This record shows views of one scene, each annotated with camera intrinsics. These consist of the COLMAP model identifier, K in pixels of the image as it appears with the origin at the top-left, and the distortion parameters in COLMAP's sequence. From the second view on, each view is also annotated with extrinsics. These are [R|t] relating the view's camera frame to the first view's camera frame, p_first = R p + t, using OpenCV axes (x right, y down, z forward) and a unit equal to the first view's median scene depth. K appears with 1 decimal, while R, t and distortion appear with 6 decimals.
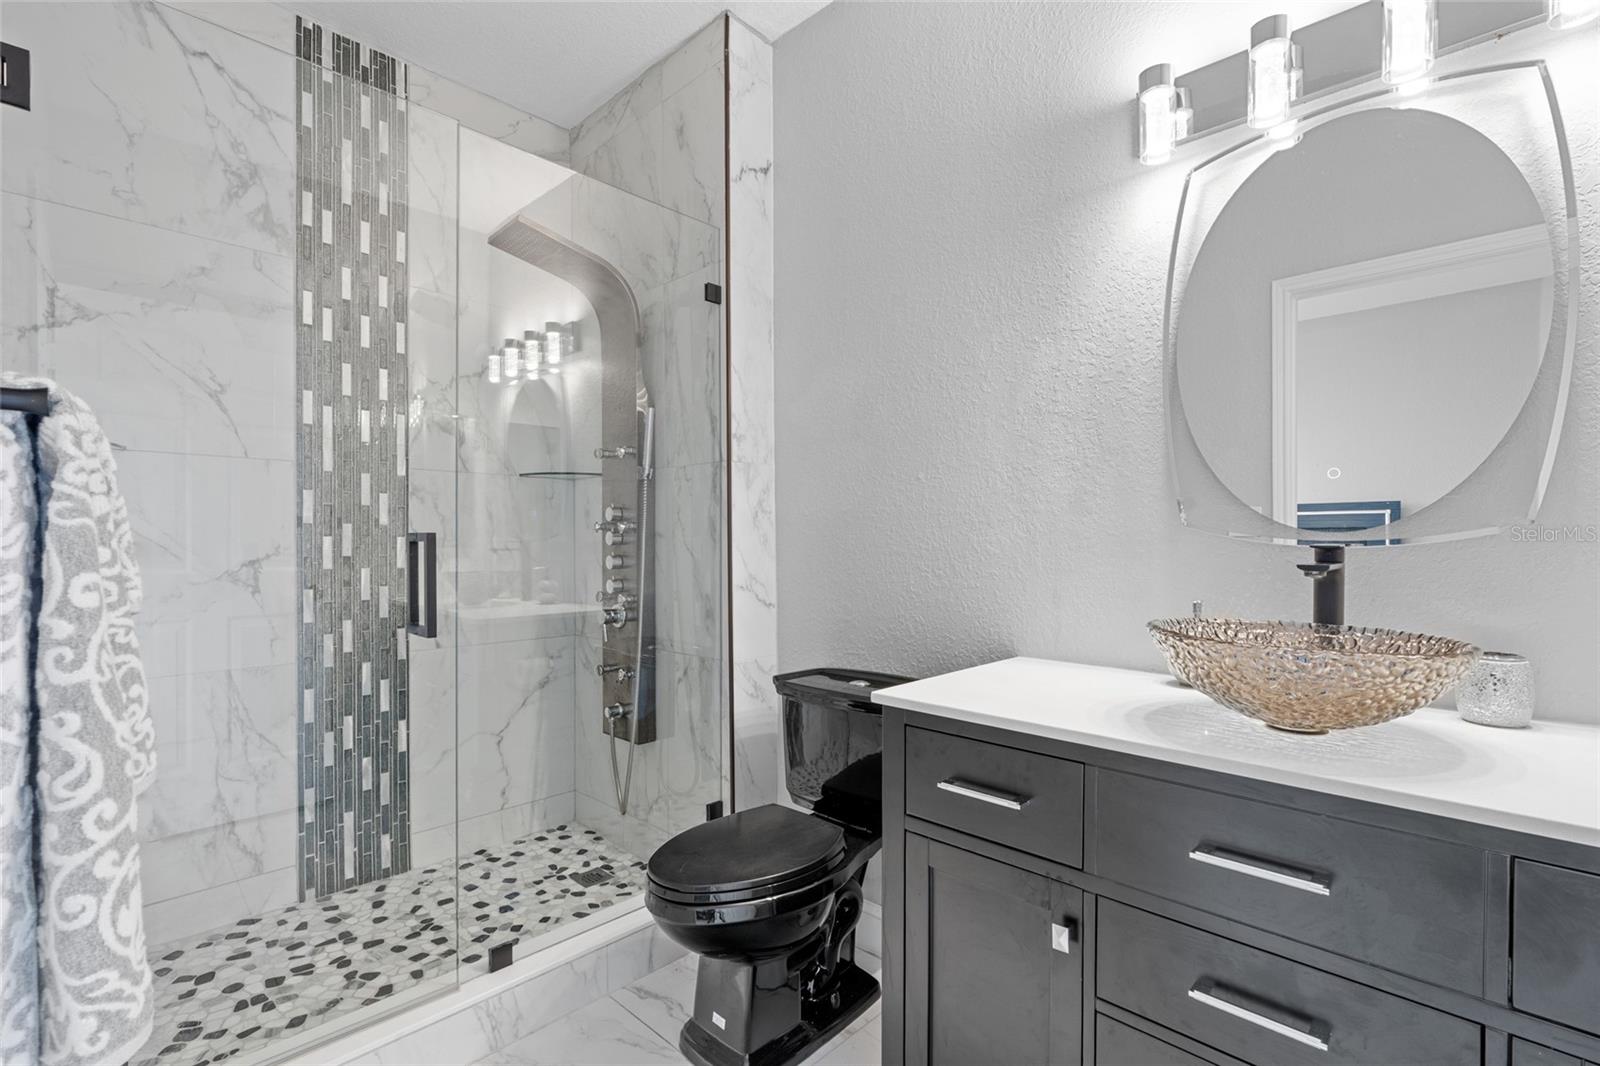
lens RADIAL K [[716.8, 0, 821.7], [0, 716.8, 544.0], [0, 0, 1]] dist [0.001085, 0.010469]
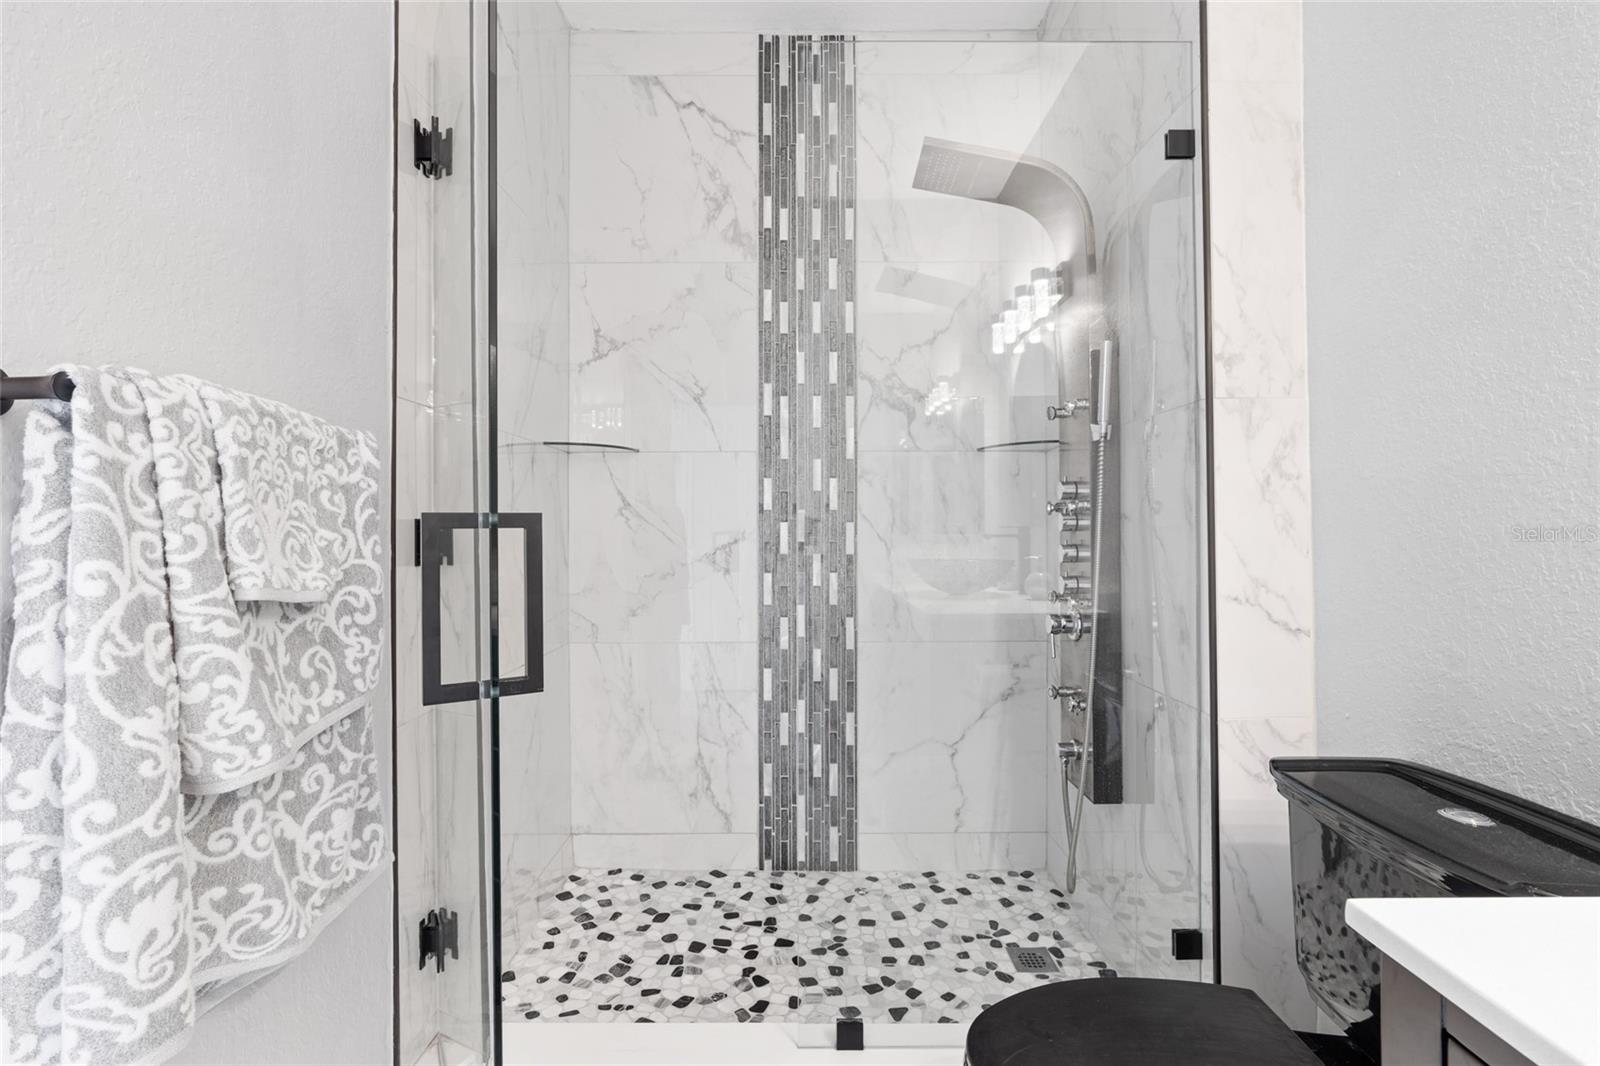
lens RADIAL K [[726.0, 0, 813.5], [0, 726.0, 525.2], [0, 0, 1]] dist [-0.002497, 0.001405]
pose [[0.681990, -0.004755, -0.731346, 0.105565], [0.000273, 0.999980, -0.006246, -0.000021], [0.731362, 0.004060, 0.681978, 0.324724]]
